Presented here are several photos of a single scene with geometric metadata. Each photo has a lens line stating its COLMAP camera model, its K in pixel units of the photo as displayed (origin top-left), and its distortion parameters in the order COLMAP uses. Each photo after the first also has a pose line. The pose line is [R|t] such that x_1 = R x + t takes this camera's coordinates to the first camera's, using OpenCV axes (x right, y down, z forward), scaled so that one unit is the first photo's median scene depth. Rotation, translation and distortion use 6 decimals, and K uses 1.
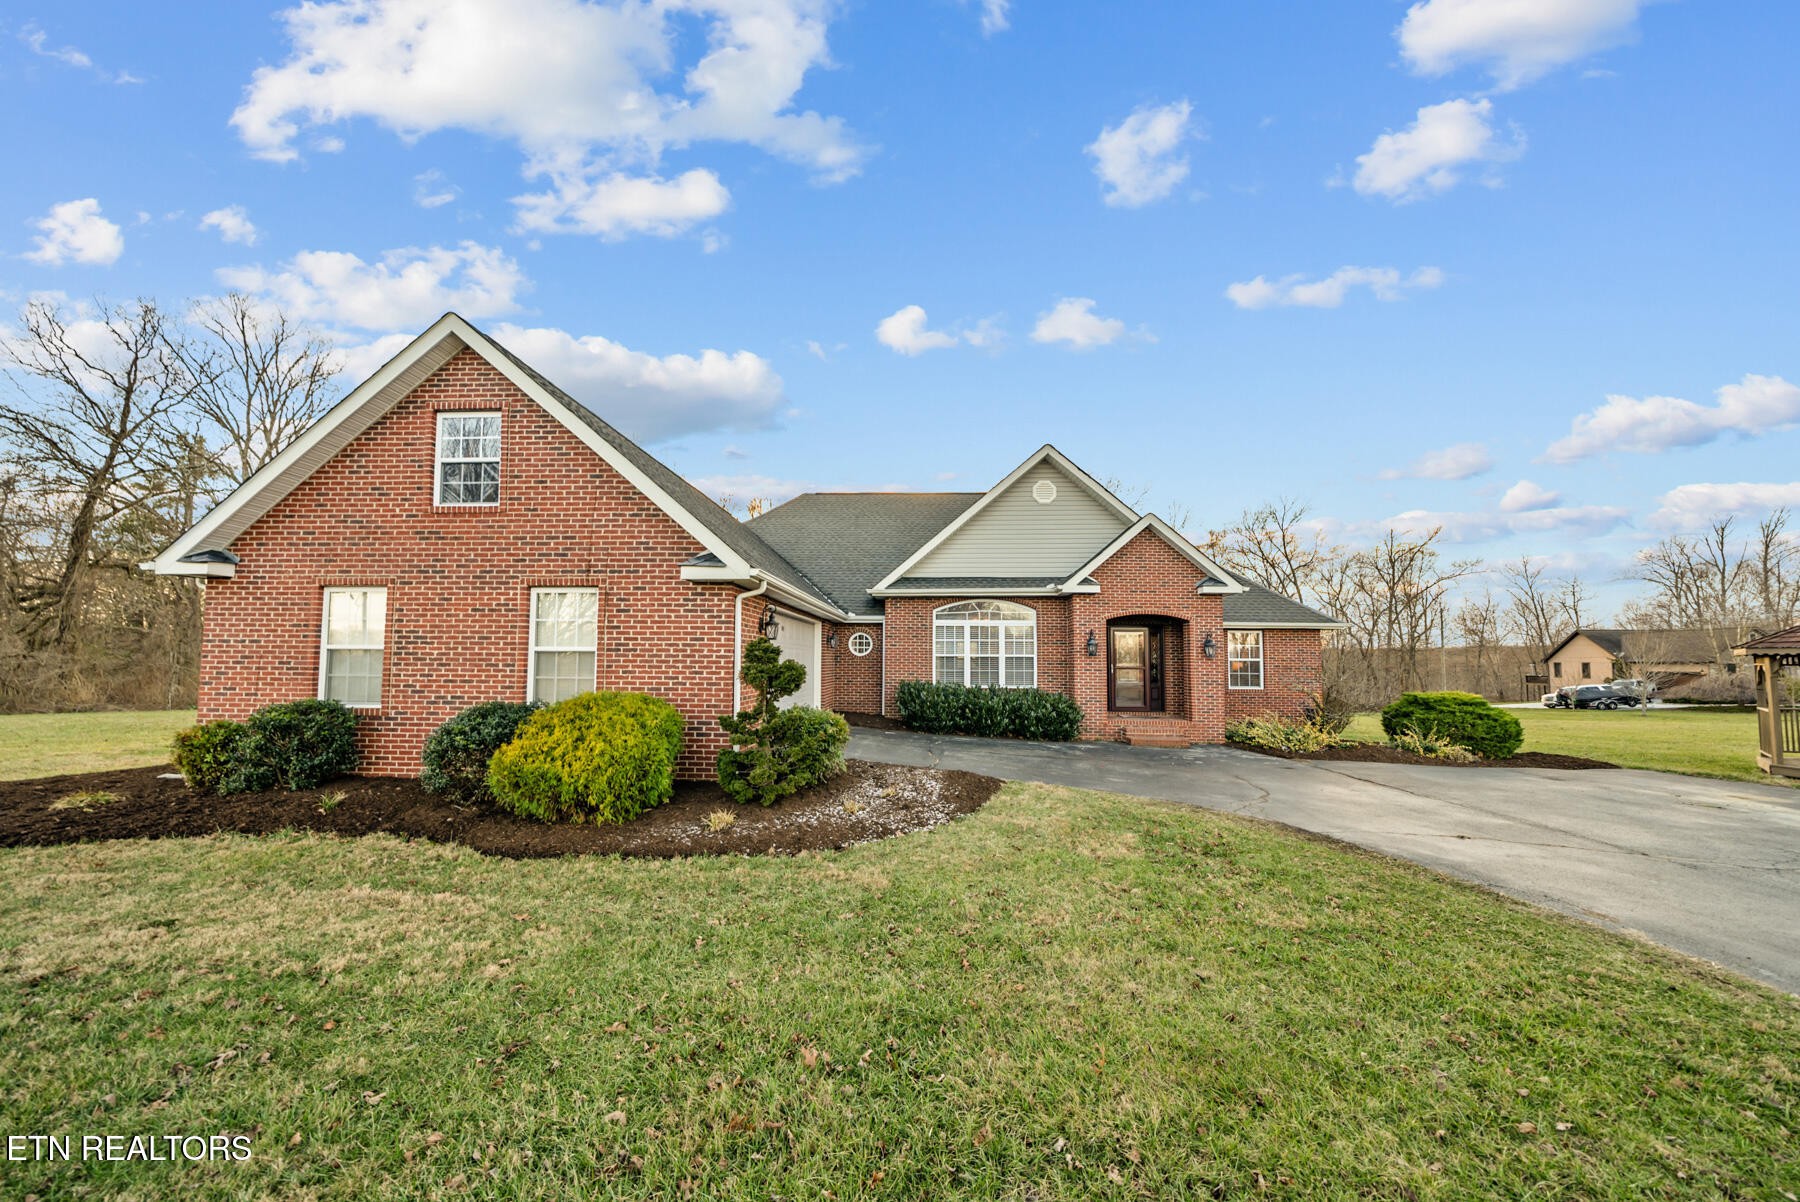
lens RADIAL K [[627.4, 0, 906.7], [0, 627.4, 622.4], [0, 0, 1]] dist [-0.001236, -0.000104]
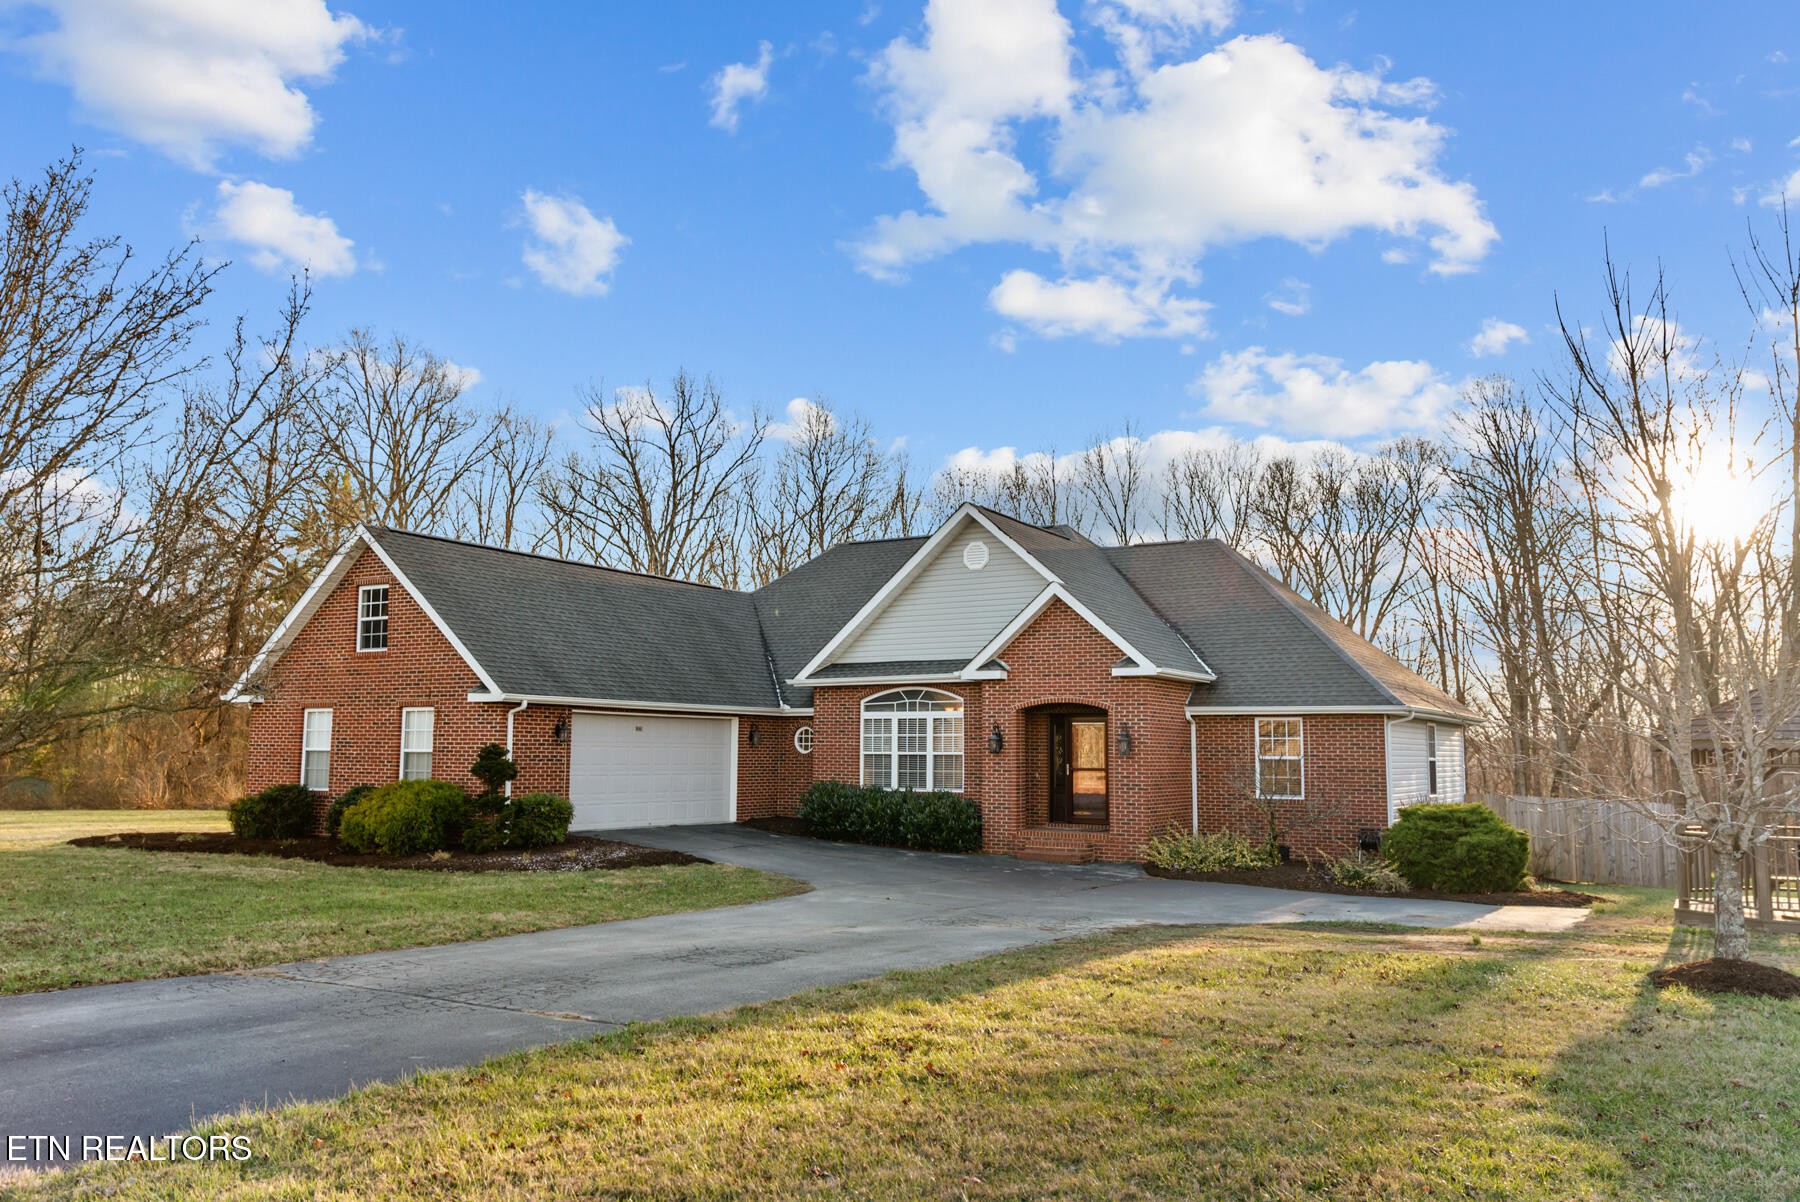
lens RADIAL K [[1329.9, 0, 900.0], [0, 1329.9, 601.0], [0, 0, 1]] dist [0.008112, 0.004464]
pose [[0.887858, -0.051920, -0.457180, 0.991541], [0.025988, 0.997686, -0.062834, -0.042240], [0.459384, 0.043906, 0.887152, -0.647914]]
